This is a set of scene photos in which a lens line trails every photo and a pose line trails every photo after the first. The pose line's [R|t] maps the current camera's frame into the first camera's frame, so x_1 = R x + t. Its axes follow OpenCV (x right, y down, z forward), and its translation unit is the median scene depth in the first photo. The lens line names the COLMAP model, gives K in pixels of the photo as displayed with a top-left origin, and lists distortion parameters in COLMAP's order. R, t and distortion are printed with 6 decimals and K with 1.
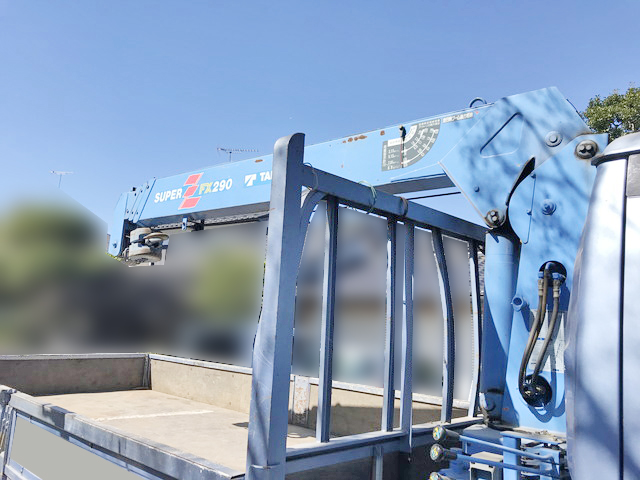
lens RADIAL K [[525.3, 0, 318.0], [0, 525.3, 242.1], [0, 0, 1]] dist [0.032022, -0.041447]
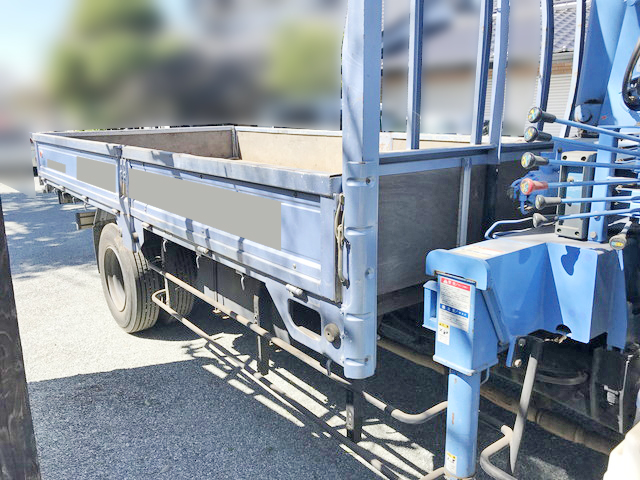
lens RADIAL K [[525.3, 0, 317.3], [0, 525.3, 238.7], [0, 0, 1]] dist [0.032022, -0.041447]
pose [[0.987823, -0.025660, -0.153452, -0.019010], [0.082851, 0.921585, 0.379232, 0.111582], [0.131688, -0.387327, 0.912489, -0.037080]]
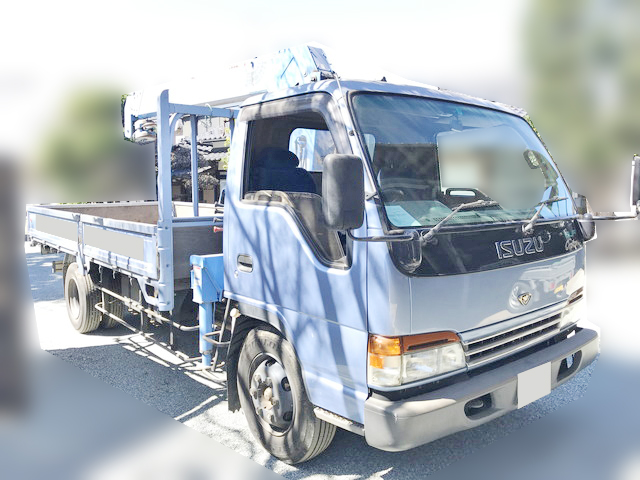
lens RADIAL K [[525.3, 0, 323.9], [0, 525.3, 242.6], [0, 0, 1]] dist [0.032022, -0.041447]
pose [[0.992989, -0.035919, -0.112620, 0.763486], [0.064421, 0.963244, 0.260787, -0.097570], [0.099113, -0.266214, 0.958805, -1.162878]]
